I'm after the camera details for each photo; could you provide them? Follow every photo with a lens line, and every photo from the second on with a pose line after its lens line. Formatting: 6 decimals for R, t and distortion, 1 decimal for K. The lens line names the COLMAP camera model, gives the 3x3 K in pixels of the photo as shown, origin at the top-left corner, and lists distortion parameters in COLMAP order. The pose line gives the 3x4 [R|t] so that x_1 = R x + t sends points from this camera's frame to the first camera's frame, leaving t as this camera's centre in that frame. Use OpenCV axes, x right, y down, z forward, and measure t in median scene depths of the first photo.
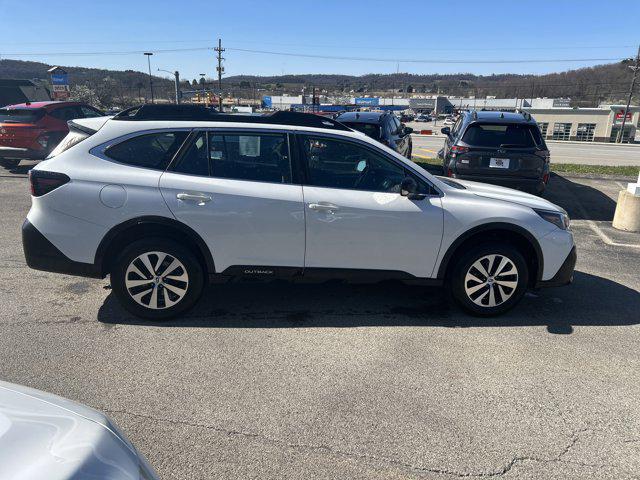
lens RADIAL K [[485.4, 0, 323.6], [0, 485.4, 238.6], [0, 0, 1]] dist [0.061838, -0.073121]
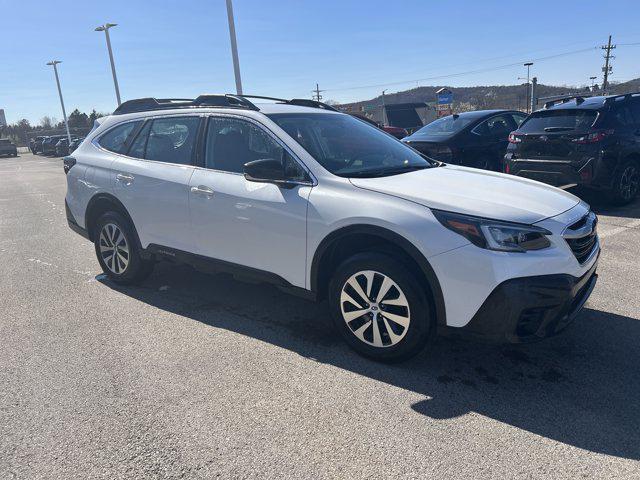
lens RADIAL K [[485.4, 0, 322.8], [0, 485.4, 227.9], [0, 0, 1]] dist [0.061838, -0.073121]
pose [[0.732792, 0.085134, -0.675106, 0.762619], [-0.115729, 0.993281, -0.000360, -0.020070], [0.670539, 0.078393, 0.737721, 0.436652]]
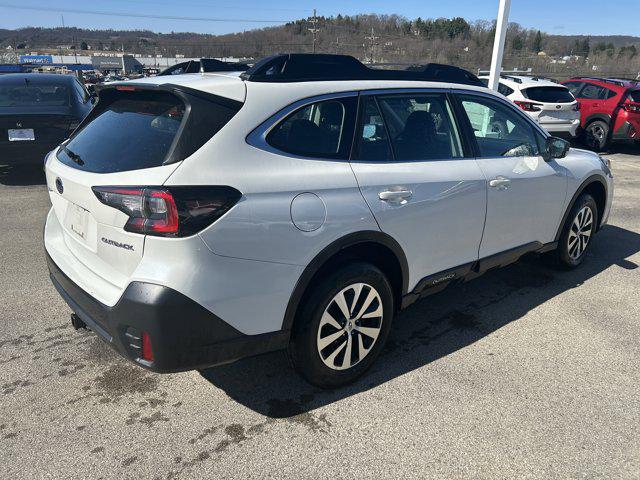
lens RADIAL K [[485.4, 0, 324.1], [0, 485.4, 237.8], [0, 0, 1]] dist [0.061838, -0.073121]
pose [[0.825678, -0.193940, 0.529757, -0.655776], [0.154350, 0.980881, 0.118524, -0.109643], [-0.542616, -0.016094, 0.839827, 0.436123]]
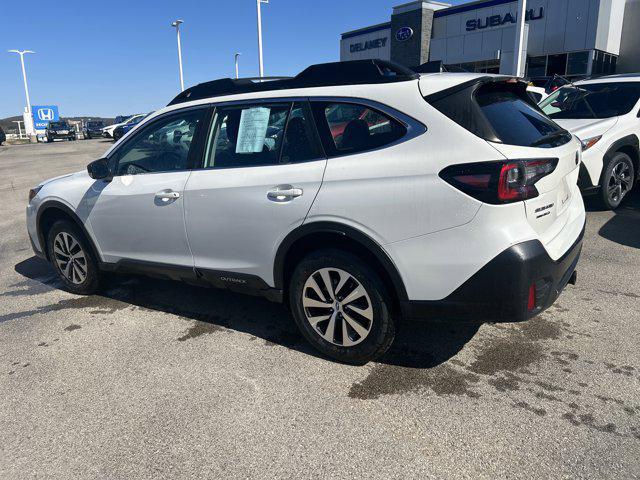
lens RADIAL K [[485.4, 0, 320.2], [0, 485.4, 241.6], [0, 0, 1]] dist [0.061838, -0.073121]
pose [[-0.766452, -0.152985, 0.623816, -0.760247], [0.194464, 0.870367, 0.452378, -0.417380], [-0.612156, 0.468036, -0.637344, 1.762183]]
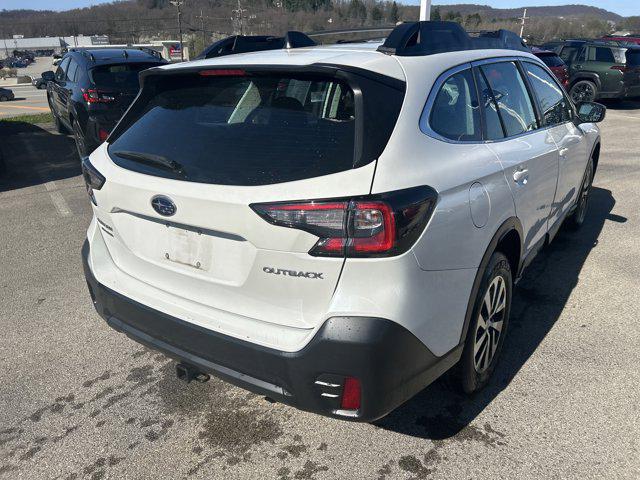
lens RADIAL K [[485.4, 0, 322.7], [0, 485.4, 239.9], [0, 0, 1]] dist [0.061838, -0.073121]
pose [[0.656553, -0.313510, 0.686039, -0.808626], [0.233160, 0.949339, 0.210696, -0.178180], [-0.717339, 0.021624, 0.696389, 0.677155]]
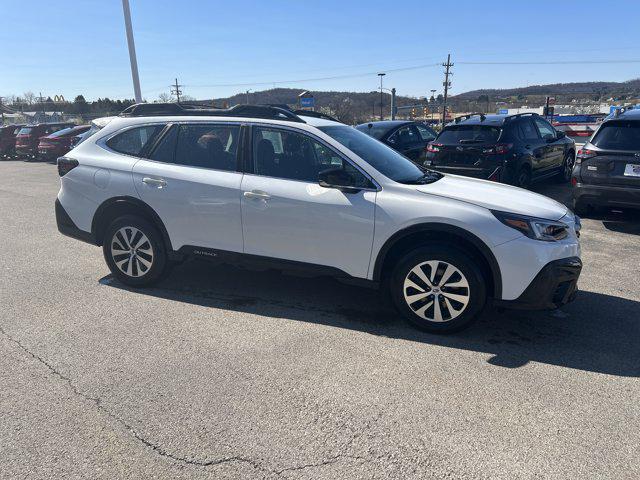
lens RADIAL K [[485.4, 0, 321.8], [0, 485.4, 234.2], [0, 0, 1]] dist [0.061838, -0.073121]
pose [[0.893678, 0.075720, -0.442274, 0.545999], [-0.092854, 0.995531, -0.017185, 0.020096], [0.438996, 0.056425, 0.896716, 0.135763]]
